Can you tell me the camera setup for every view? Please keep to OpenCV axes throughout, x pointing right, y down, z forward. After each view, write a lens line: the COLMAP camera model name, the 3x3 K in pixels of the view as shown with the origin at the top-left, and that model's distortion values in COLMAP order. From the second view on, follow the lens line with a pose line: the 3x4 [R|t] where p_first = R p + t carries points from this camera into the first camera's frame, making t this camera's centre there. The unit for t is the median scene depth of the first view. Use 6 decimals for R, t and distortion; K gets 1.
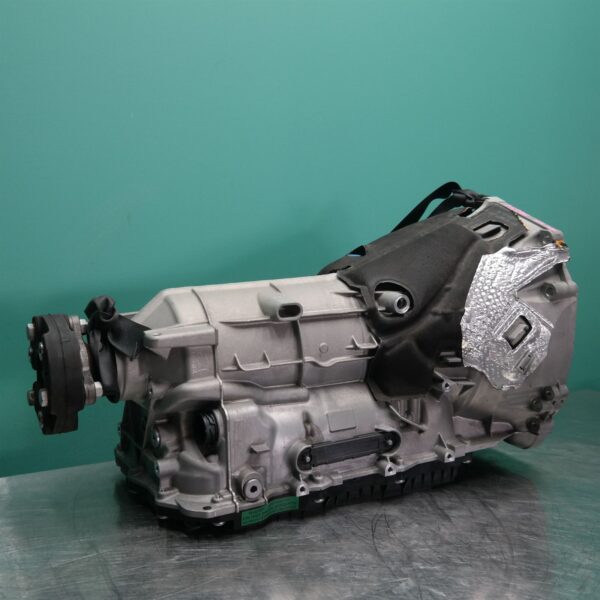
lens RADIAL K [[713.3, 0, 300.0], [0, 713.3, 300.0], [0, 0, 1]] dist [-0.019193, -0.011064]
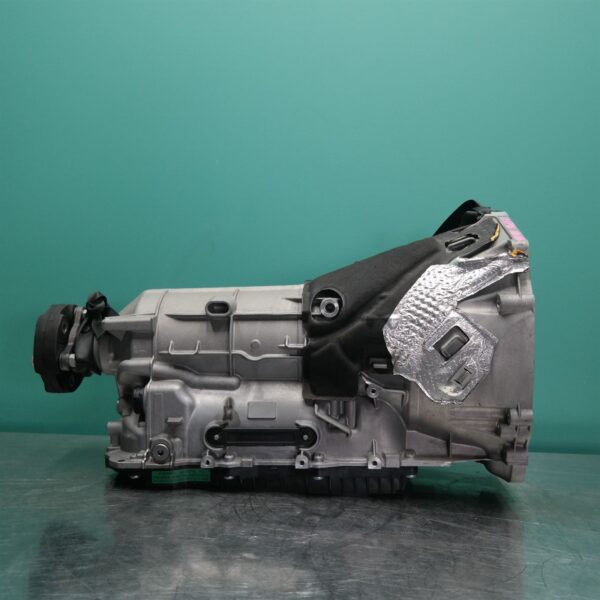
lens RADIAL K [[733.8, 0, 300.0], [0, 733.8, 300.0], [0, 0, 1]] dist [-0.012337, 0.001205]
pose [[0.846387, 0.014641, -0.532366, 0.683761], [-0.066194, 0.994763, -0.077880, 0.080689], [0.528438, 0.101156, 0.842924, 0.056224]]
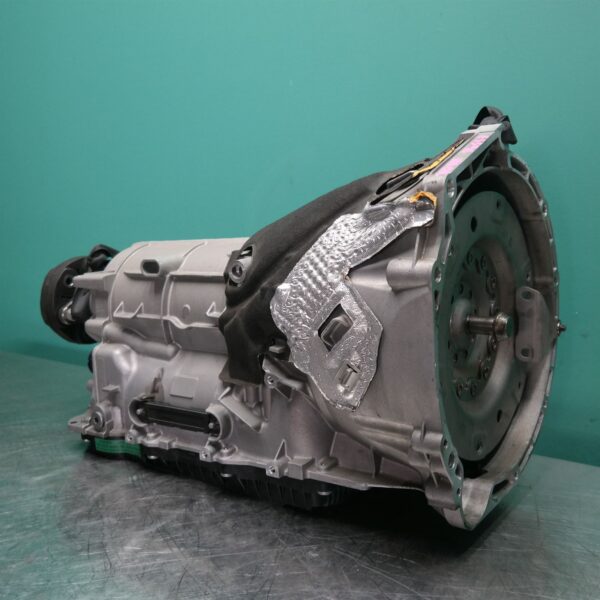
lens RADIAL K [[733.8, 0, 300.0], [0, 733.8, 300.0], [0, 0, 1]] dist [-0.012337, 0.001205]
pose [[0.416678, 0.105981, -0.902855, 0.964072], [-0.074284, 0.993829, 0.082377, -0.038364], [0.906014, 0.032743, 0.421979, 0.696820]]
